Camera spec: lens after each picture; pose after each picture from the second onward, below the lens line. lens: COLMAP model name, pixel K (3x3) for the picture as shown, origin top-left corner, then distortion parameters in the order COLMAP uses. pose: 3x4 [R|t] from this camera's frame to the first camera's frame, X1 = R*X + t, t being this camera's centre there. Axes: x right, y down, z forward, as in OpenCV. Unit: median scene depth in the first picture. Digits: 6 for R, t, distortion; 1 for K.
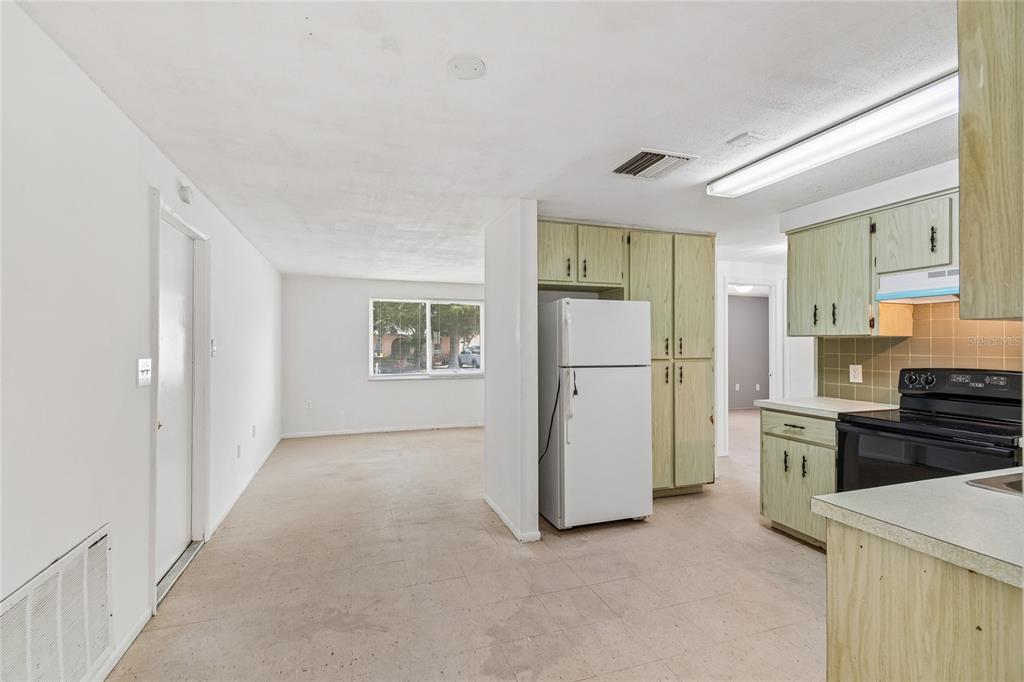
lens RADIAL K [[451.6, 0, 507.3], [0, 451.6, 338.3], [0, 0, 1]] dist [0.002554, 0.000281]
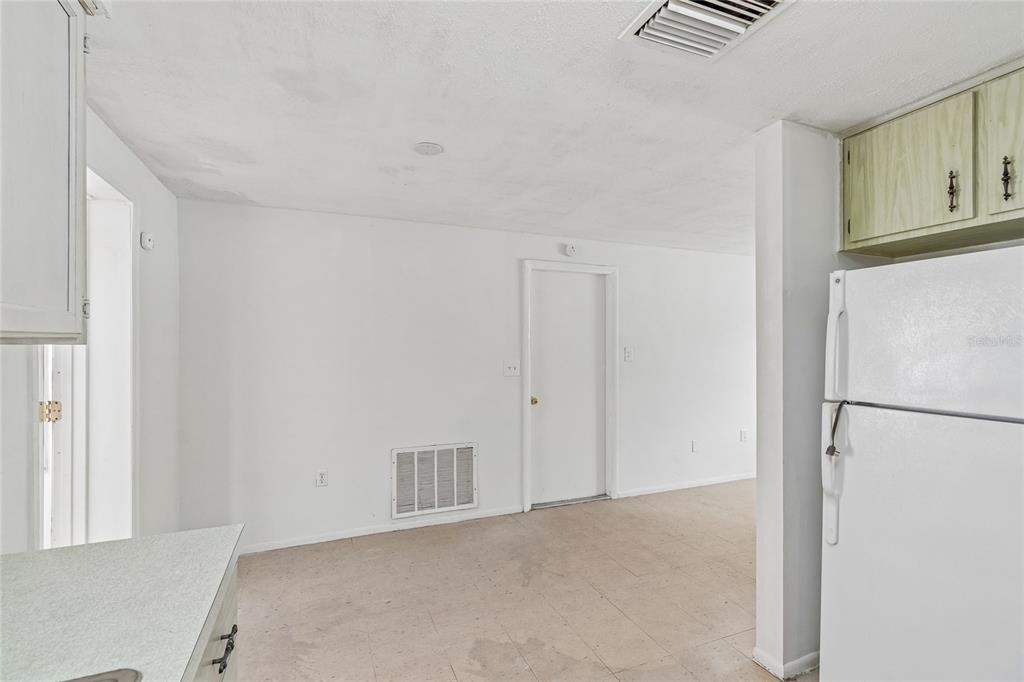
lens RADIAL K [[454.5, 0, 502.3], [0, 454.5, 345.4], [0, 0, 1]] dist [0.001954, 0.000864]
pose [[0.056679, -0.005557, -0.998377, 0.877399], [0.011755, 0.999919, -0.004898, -0.005661], [0.998323, -0.011459, 0.056740, 0.790406]]
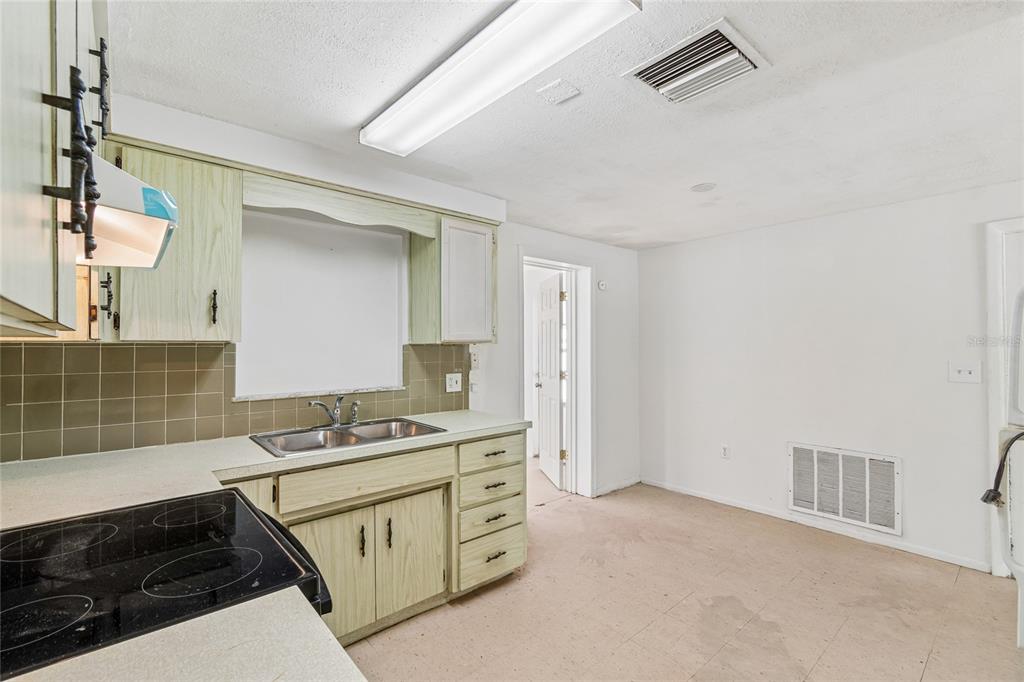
lens RADIAL K [[451.6, 0, 507.3], [0, 451.6, 338.3], [0, 0, 1]] dist [0.002554, 0.000281]
pose [[-0.927055, -0.006896, -0.374863, 0.846952], [0.003399, 0.999635, -0.026796, 0.005487], [0.374911, -0.026116, -0.926693, 1.582360]]
